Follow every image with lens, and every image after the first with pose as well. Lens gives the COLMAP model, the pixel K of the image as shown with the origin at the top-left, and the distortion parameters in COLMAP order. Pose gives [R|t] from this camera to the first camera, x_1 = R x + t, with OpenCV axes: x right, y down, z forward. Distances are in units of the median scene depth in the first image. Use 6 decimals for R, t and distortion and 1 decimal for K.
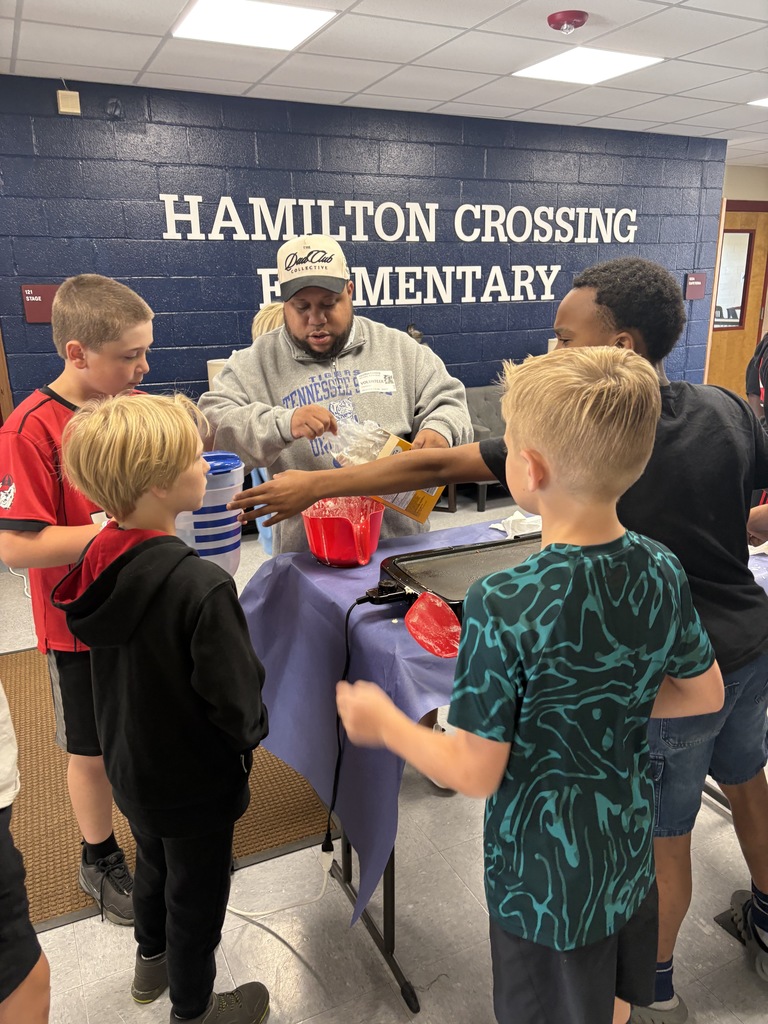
lens RADIAL K [[769.6, 0, 386.8], [0, 769.6, 504.3], [0, 0, 1]] dist [0.030601, 0.004925]
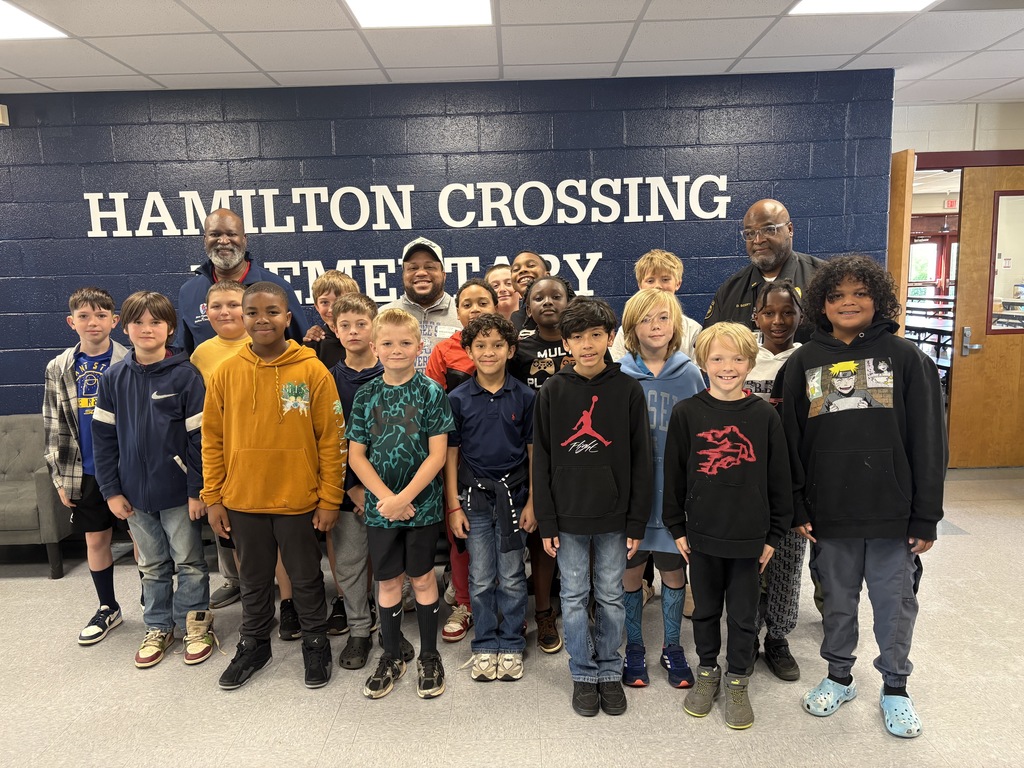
lens RADIAL K [[769.6, 0, 509.4], [0, 769.6, 394.4], [0, 0, 1]] dist [0.030601, 0.004925]
pose [[0.887960, 0.068931, -0.454725, 0.545846], [-0.113103, 0.991070, -0.070627, -0.118196], [0.445796, 0.114145, 0.887827, 0.334518]]
